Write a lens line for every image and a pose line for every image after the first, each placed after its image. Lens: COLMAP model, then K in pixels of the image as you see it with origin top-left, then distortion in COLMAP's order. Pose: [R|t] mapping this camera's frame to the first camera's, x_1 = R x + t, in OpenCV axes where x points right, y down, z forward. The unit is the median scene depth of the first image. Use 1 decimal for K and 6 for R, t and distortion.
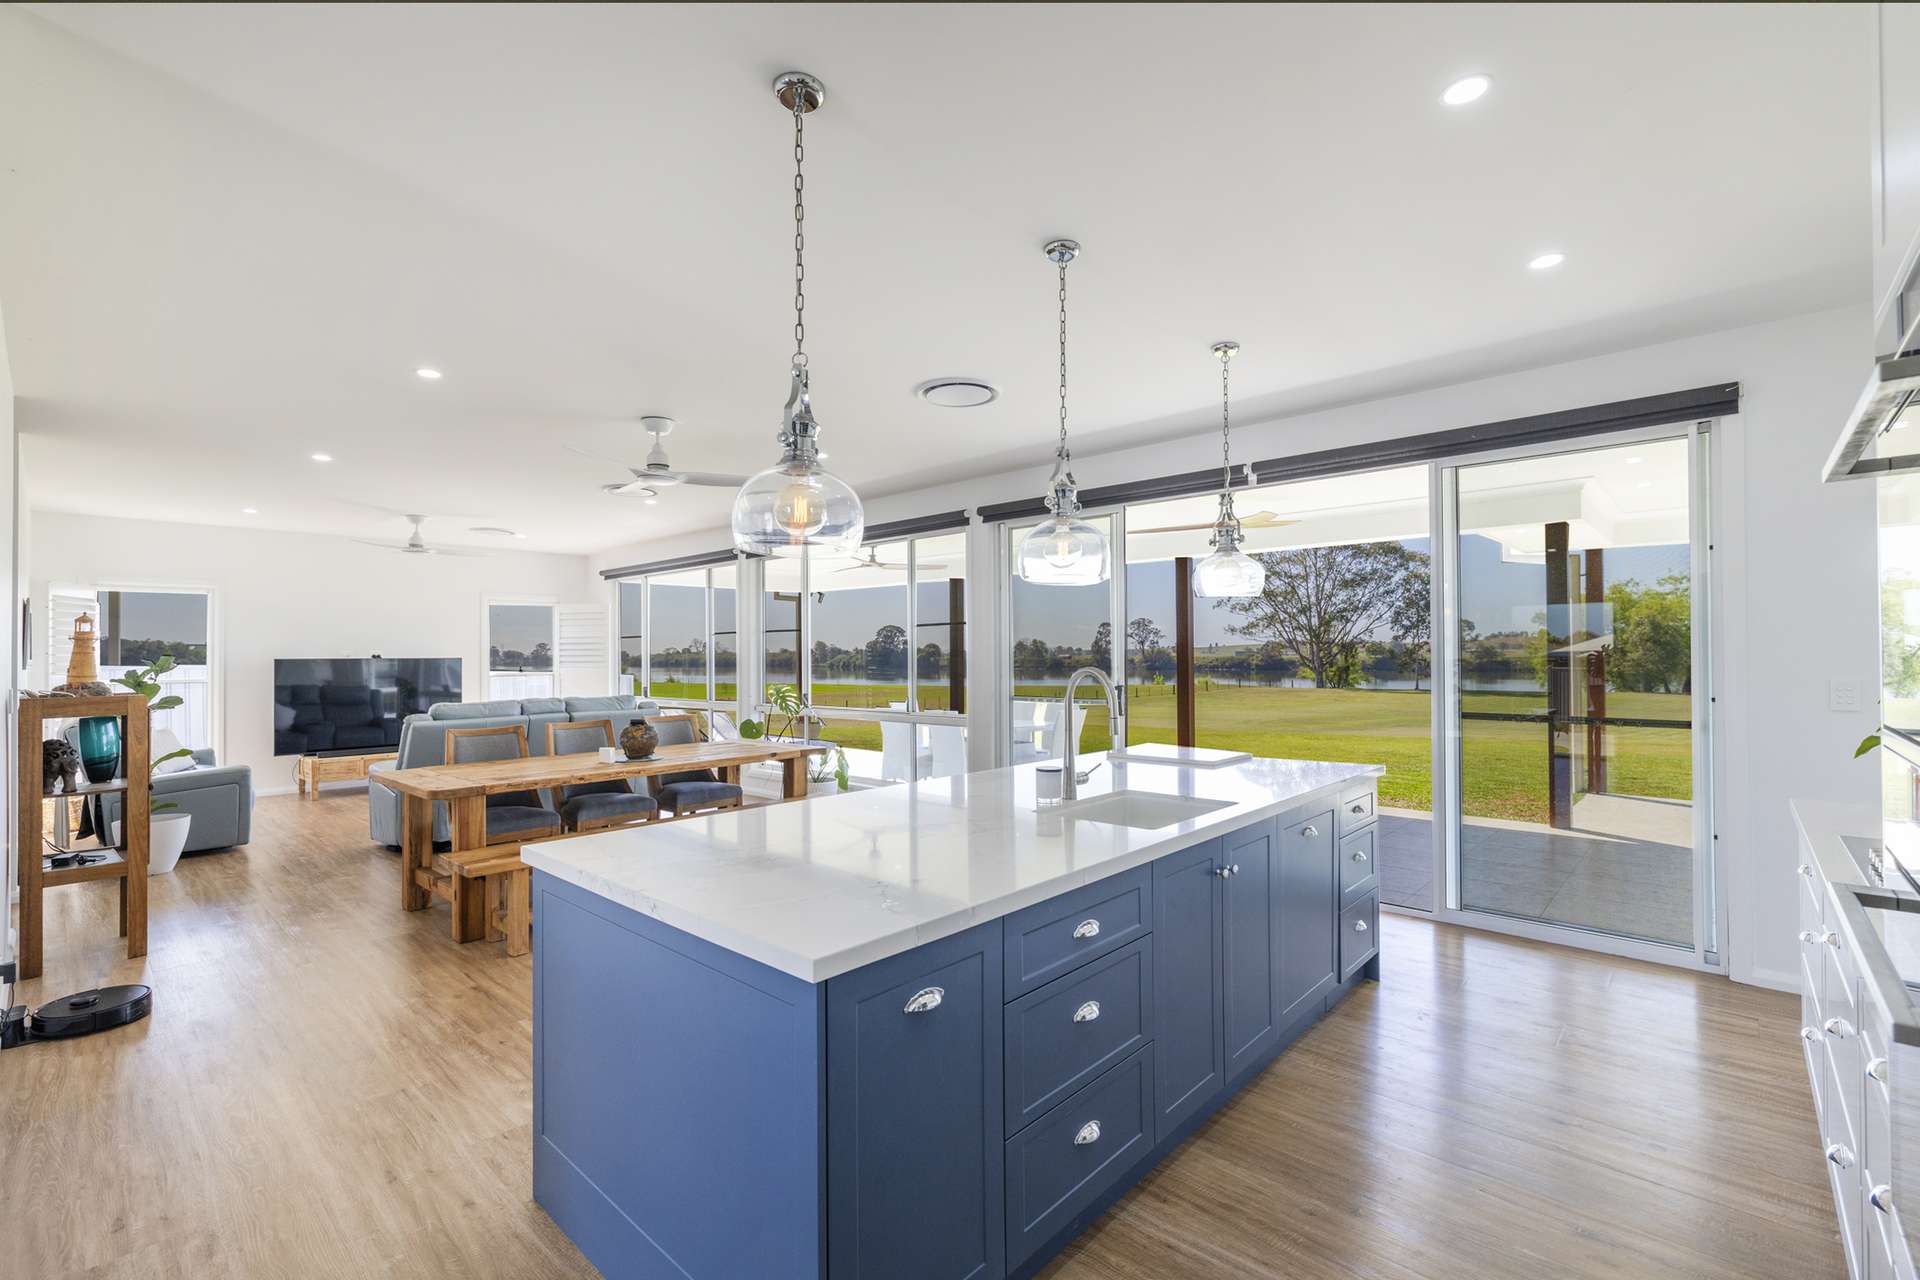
lens RADIAL K [[851.0, 0, 949.8], [0, 851.0, 648.3], [0, 0, 1]] dist [0.001182, 0.002031]
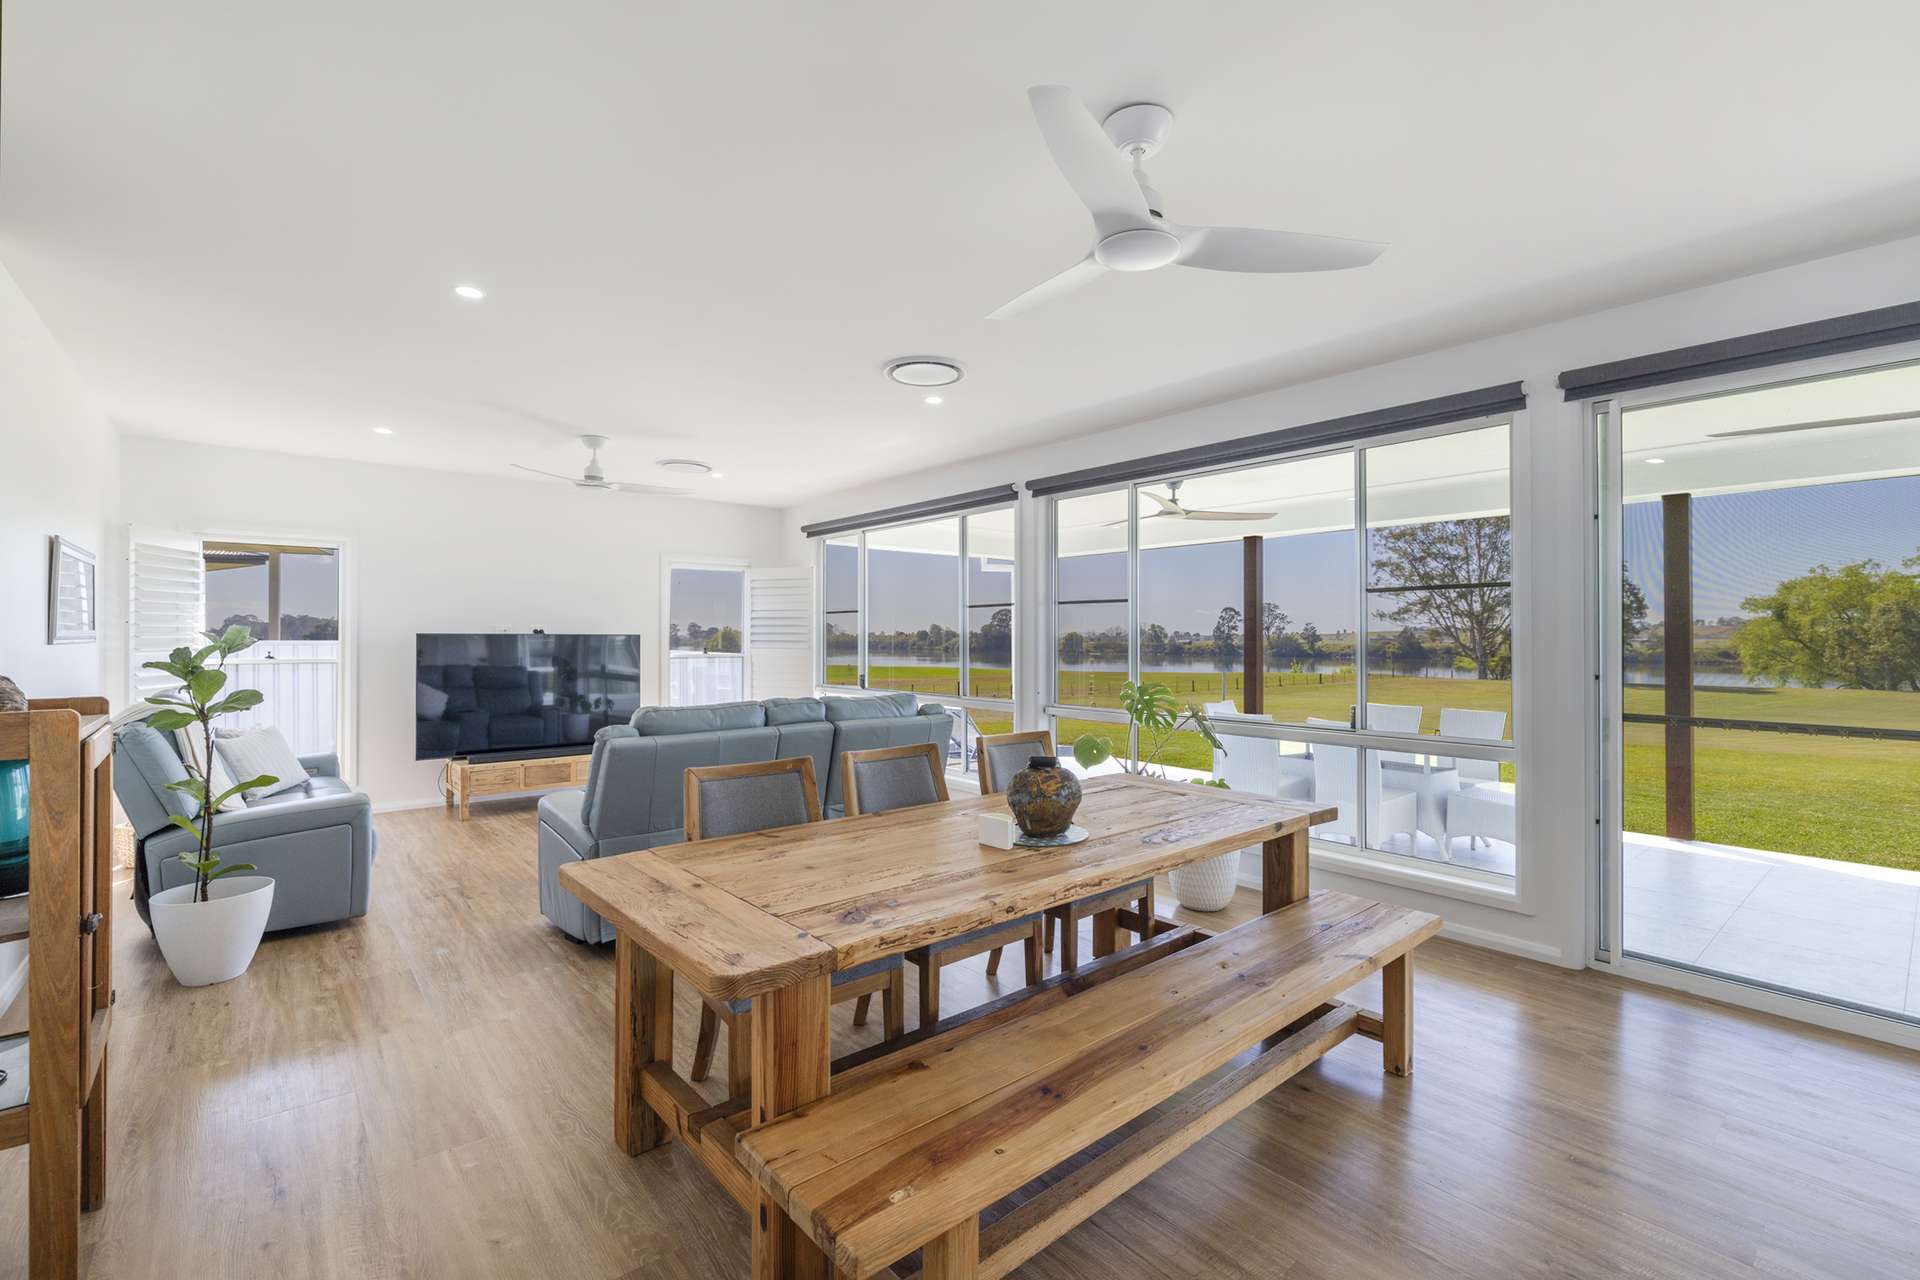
lens RADIAL K [[851.0, 0, 967.6], [0, 851.0, 642.3], [0, 0, 1]] dist [0.001182, 0.002031]
pose [[0.993428, 0.011331, -0.113897, -0.205584], [-0.009892, 0.999864, 0.013186, 0.005219], [0.114031, -0.011973, 0.993405, 0.285936]]
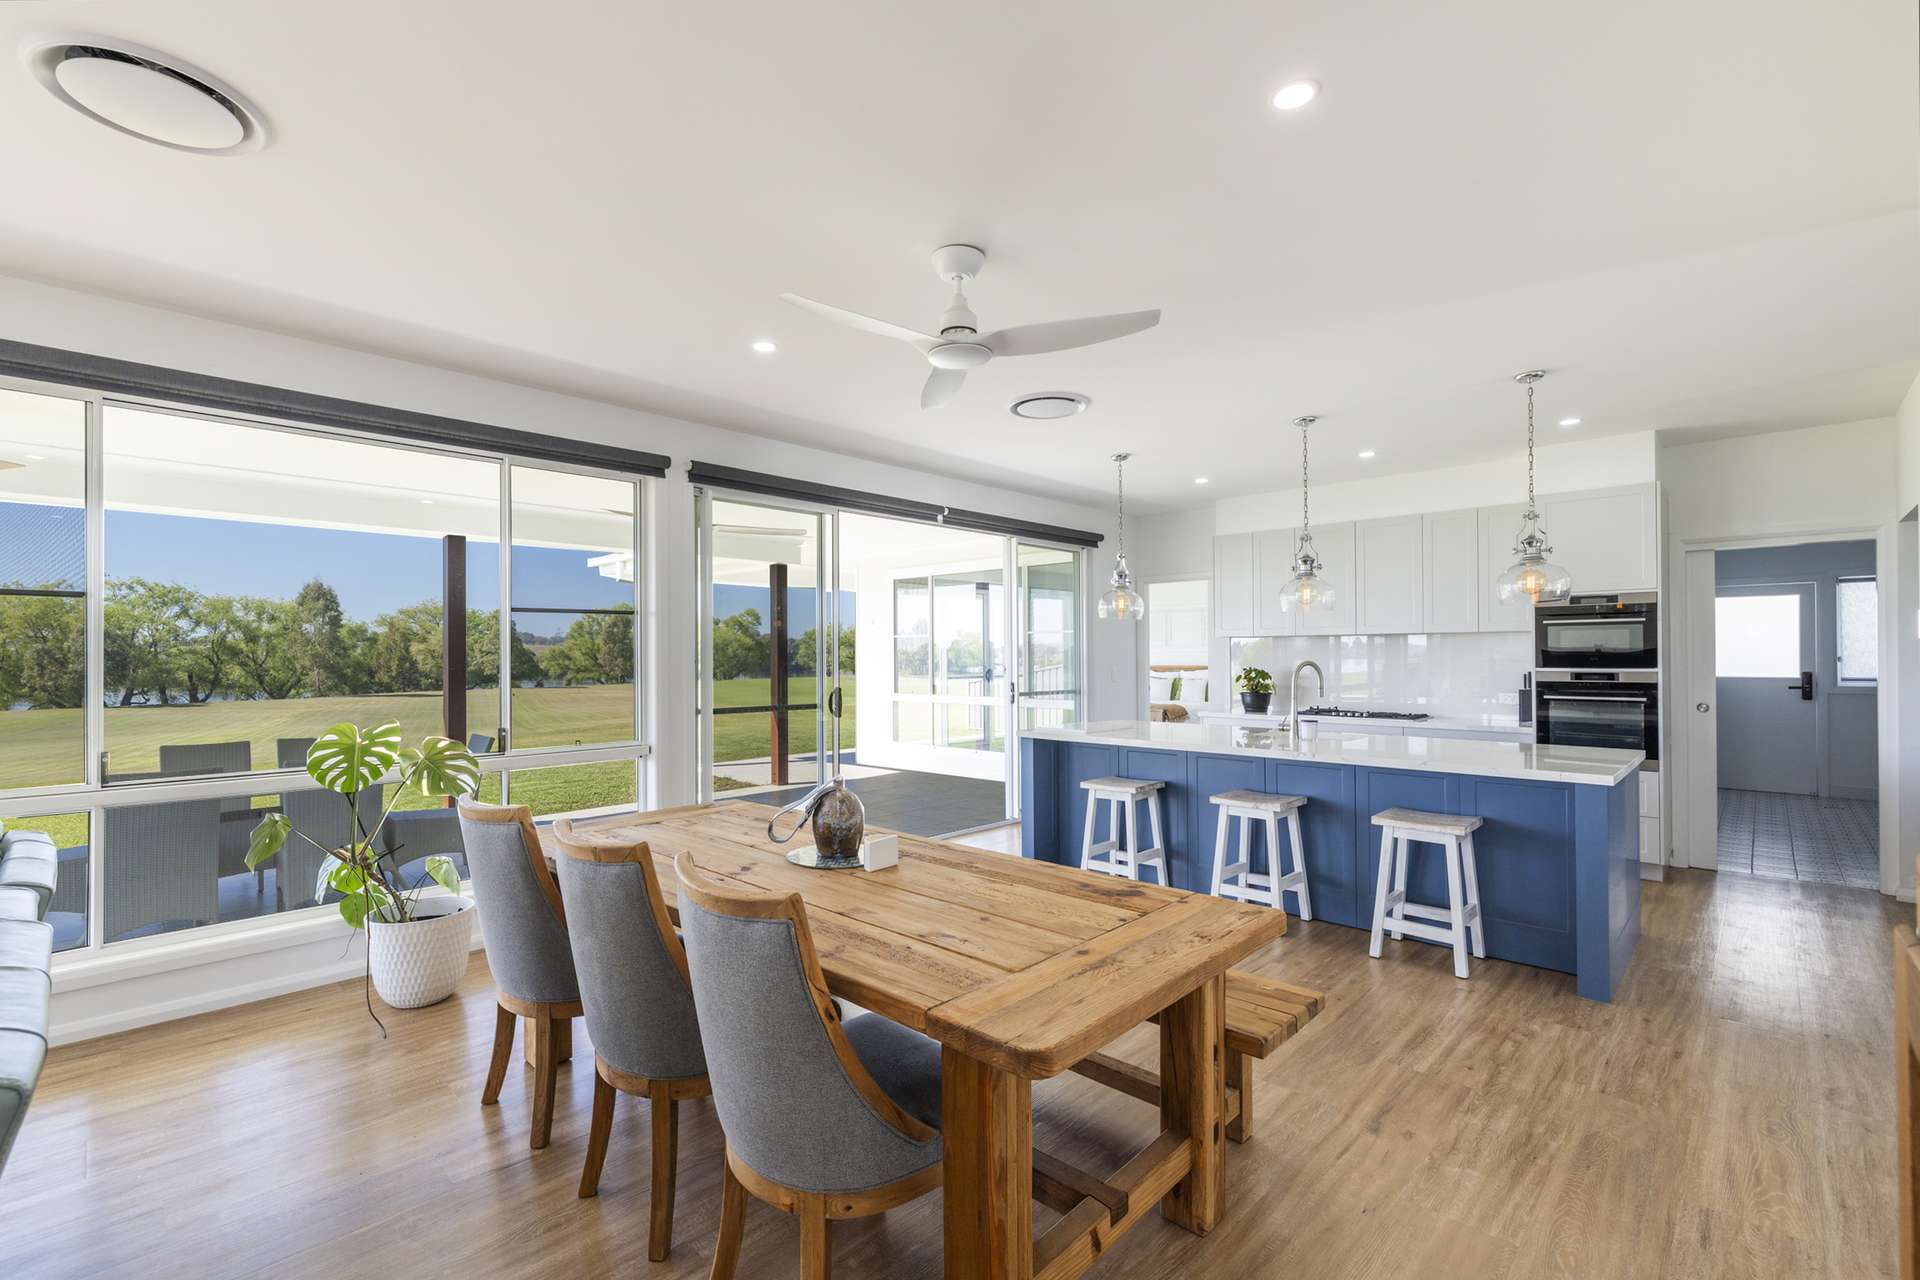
lens RADIAL K [[851.0, 0, 954.5], [0, 851.0, 637.1], [0, 0, 1]] dist [0.001182, 0.002031]
pose [[0.003688, 0.029877, 0.999547, -0.515372], [-0.002596, 0.999550, -0.029868, 0.009575], [-0.999990, -0.002485, 0.003764, 0.548281]]
